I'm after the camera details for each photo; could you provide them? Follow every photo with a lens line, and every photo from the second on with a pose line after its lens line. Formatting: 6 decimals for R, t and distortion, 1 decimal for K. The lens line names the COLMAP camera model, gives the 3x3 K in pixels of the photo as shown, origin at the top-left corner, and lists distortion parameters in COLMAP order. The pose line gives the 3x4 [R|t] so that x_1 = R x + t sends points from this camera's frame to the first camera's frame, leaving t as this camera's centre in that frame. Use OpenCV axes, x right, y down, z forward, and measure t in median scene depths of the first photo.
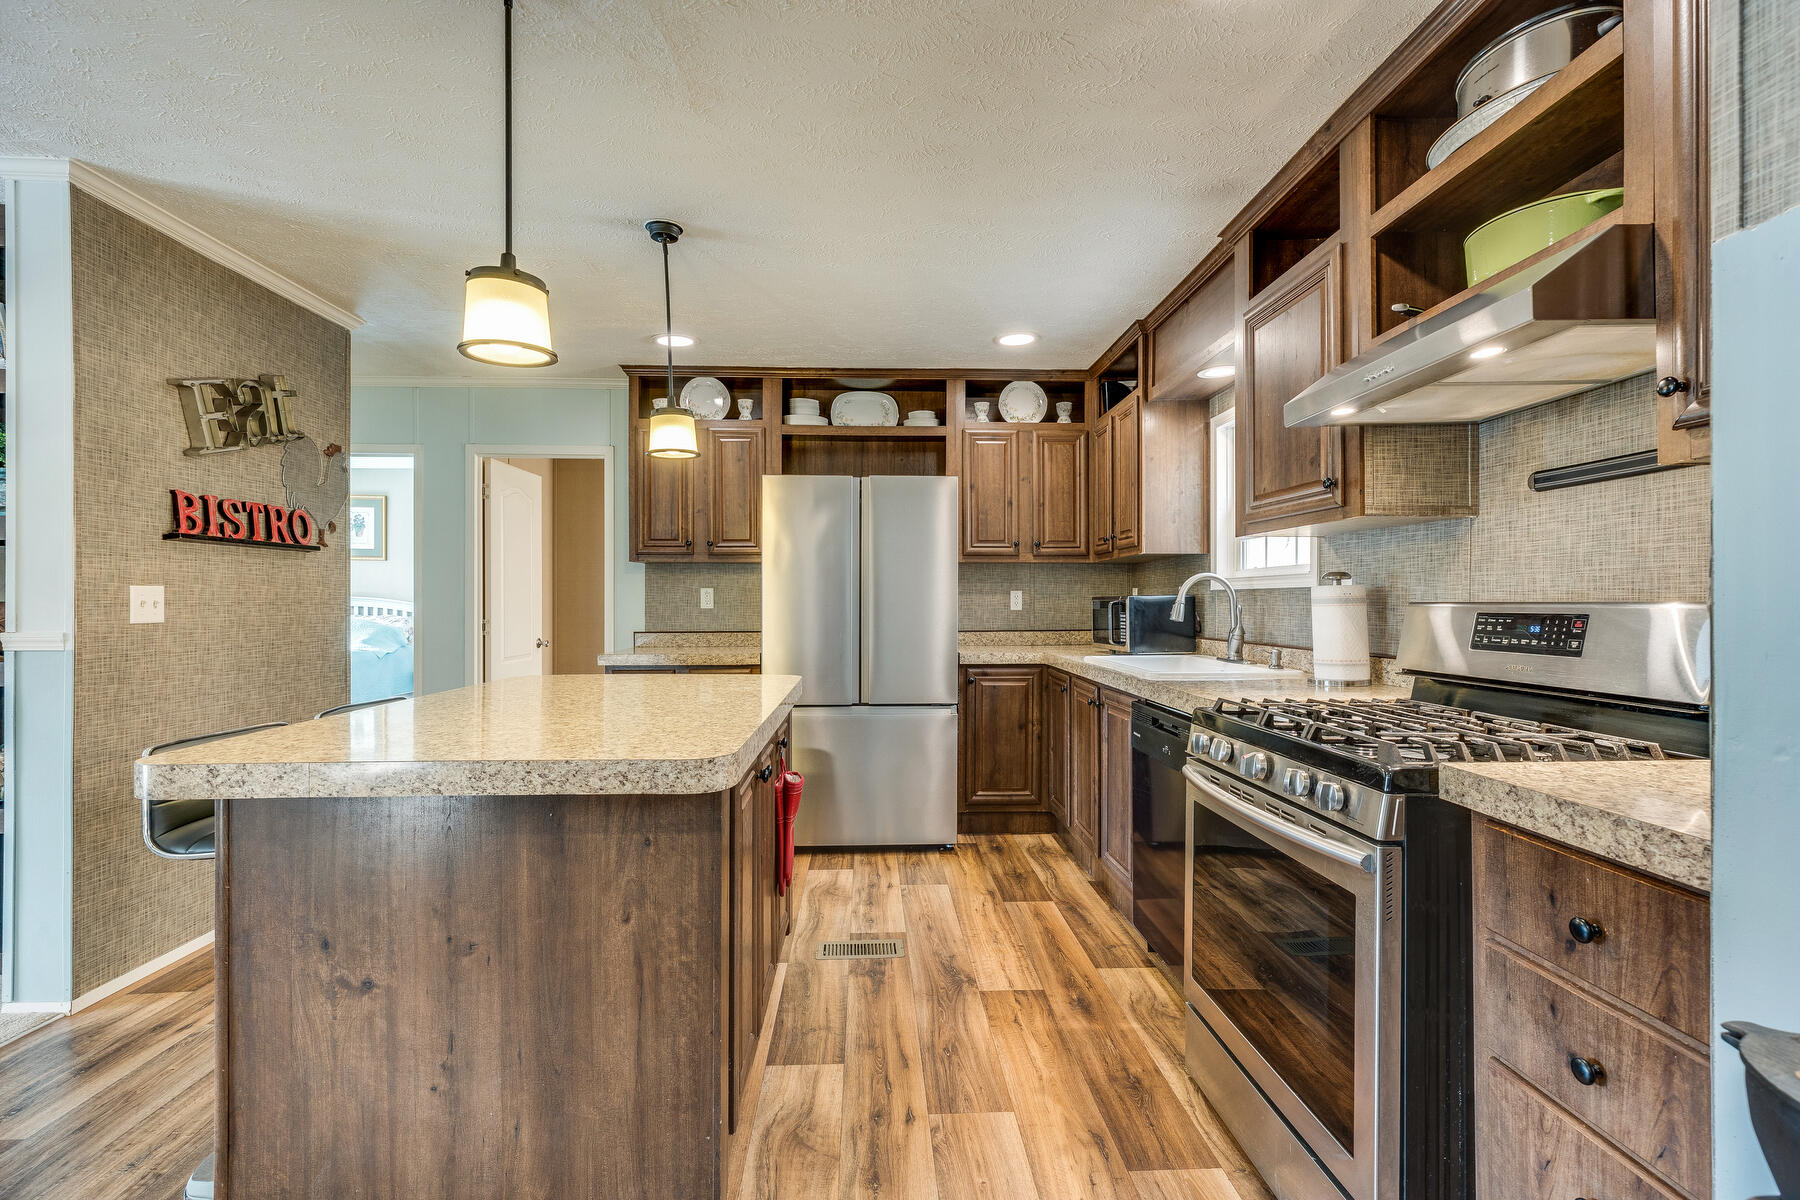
lens RADIAL K [[806.2, 0, 898.7], [0, 806.2, 595.9], [0, 0, 1]] dist [0.003590, 0.000708]
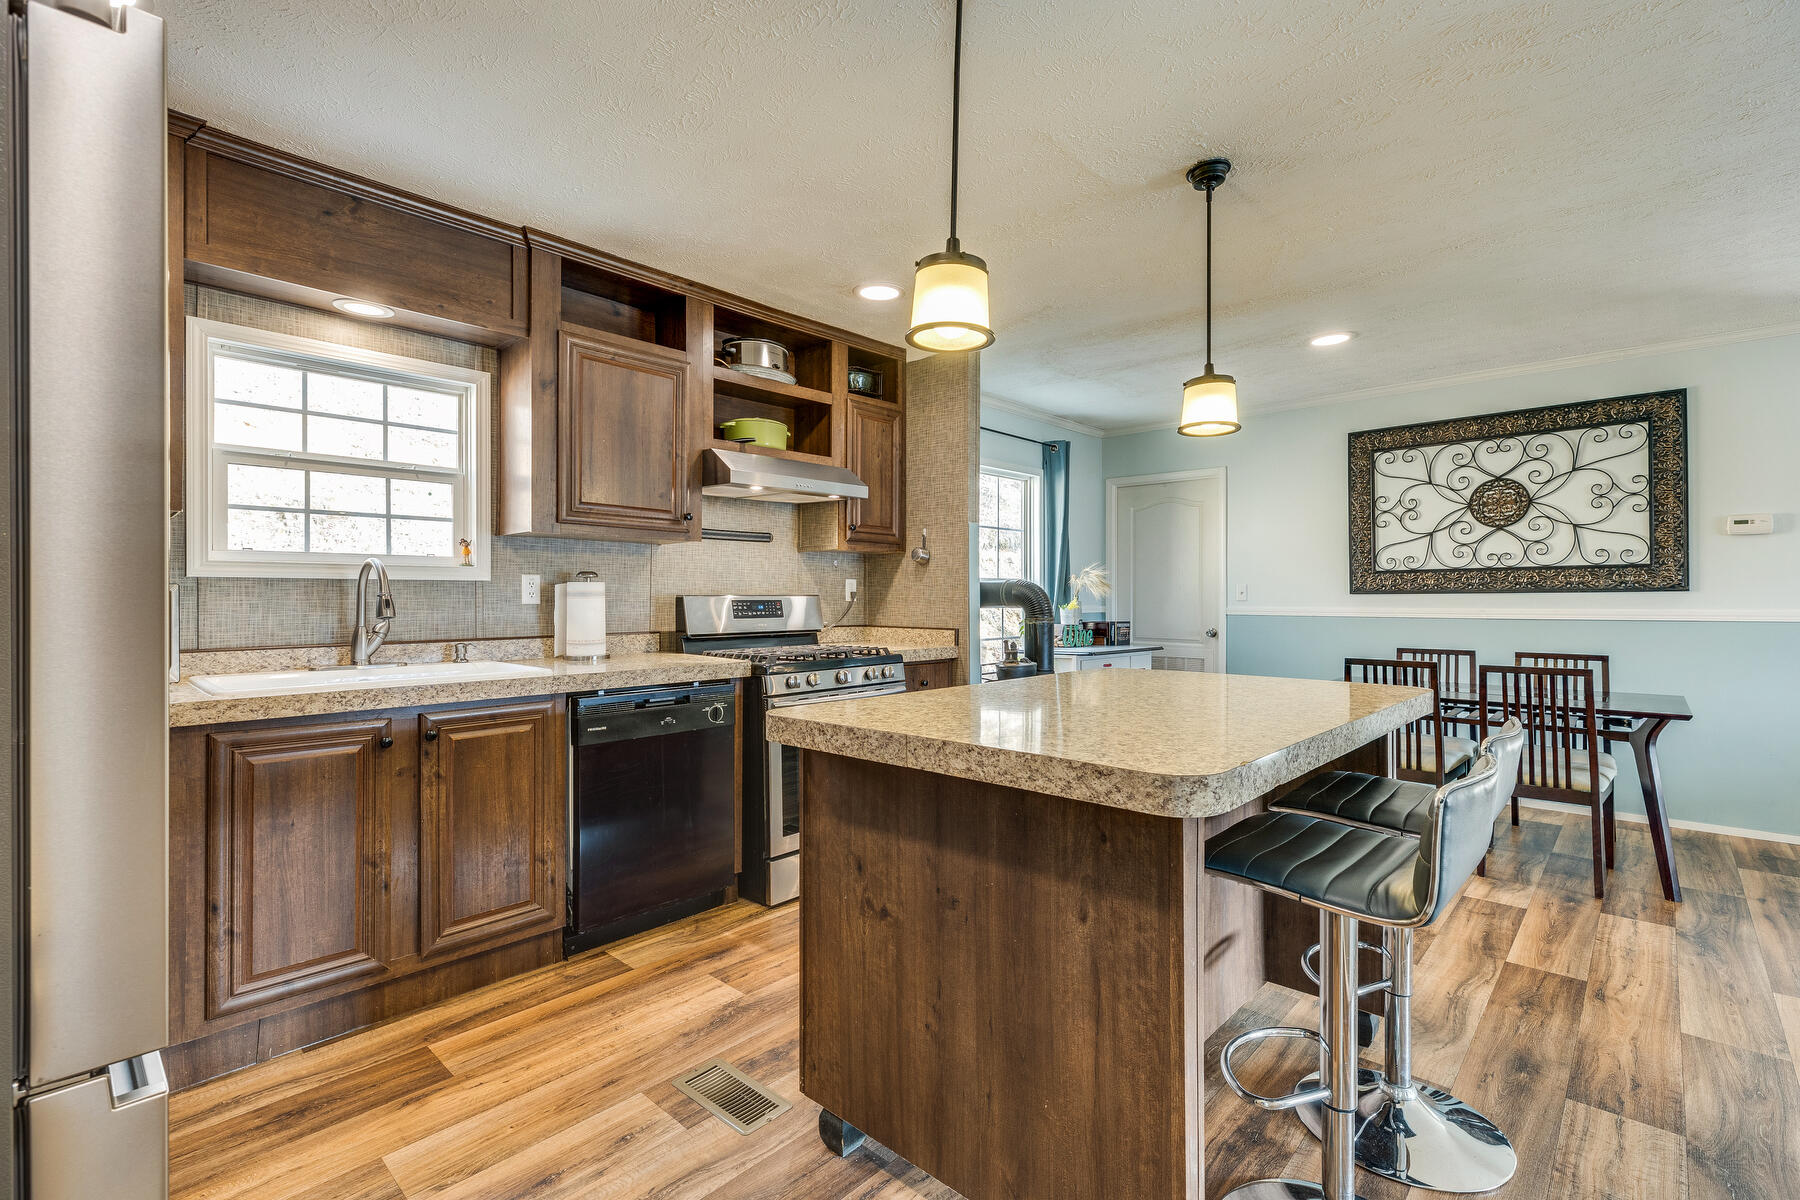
lens RADIAL K [[806.2, 0, 898.7], [0, 806.2, 595.9], [0, 0, 1]] dist [0.003590, 0.000708]
pose [[-0.698251, 0.003510, 0.715845, -0.711356], [-0.000360, 0.999986, -0.005255, 0.014582], [-0.715853, -0.003926, -0.698240, 1.518556]]
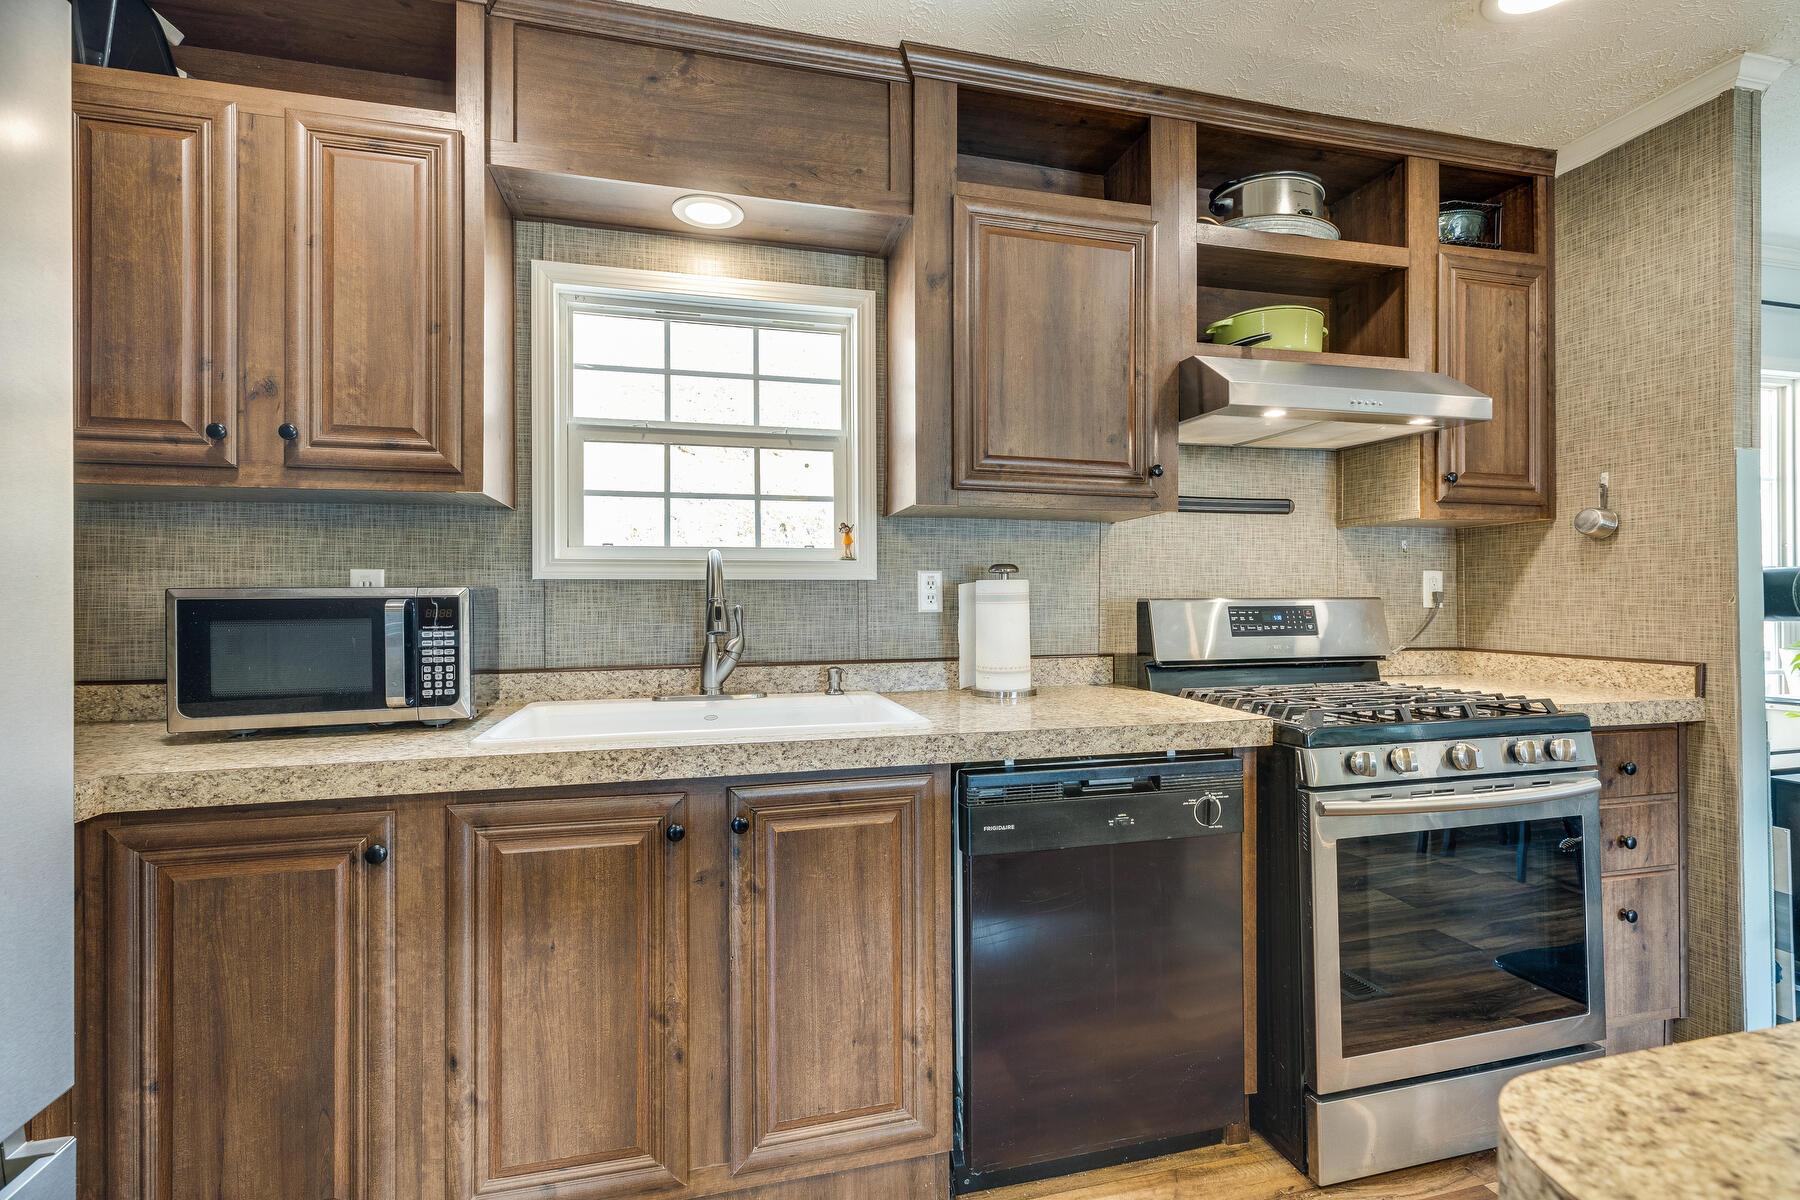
lens RADIAL K [[806.2, 0, 898.7], [0, 806.2, 595.9], [0, 0, 1]] dist [0.003590, 0.000708]
pose [[-0.204655, 0.009640, 0.978787, -0.271691], [0.001141, 0.999953, -0.009610, 0.011261], [-0.978834, -0.000850, -0.204656, 1.266164]]
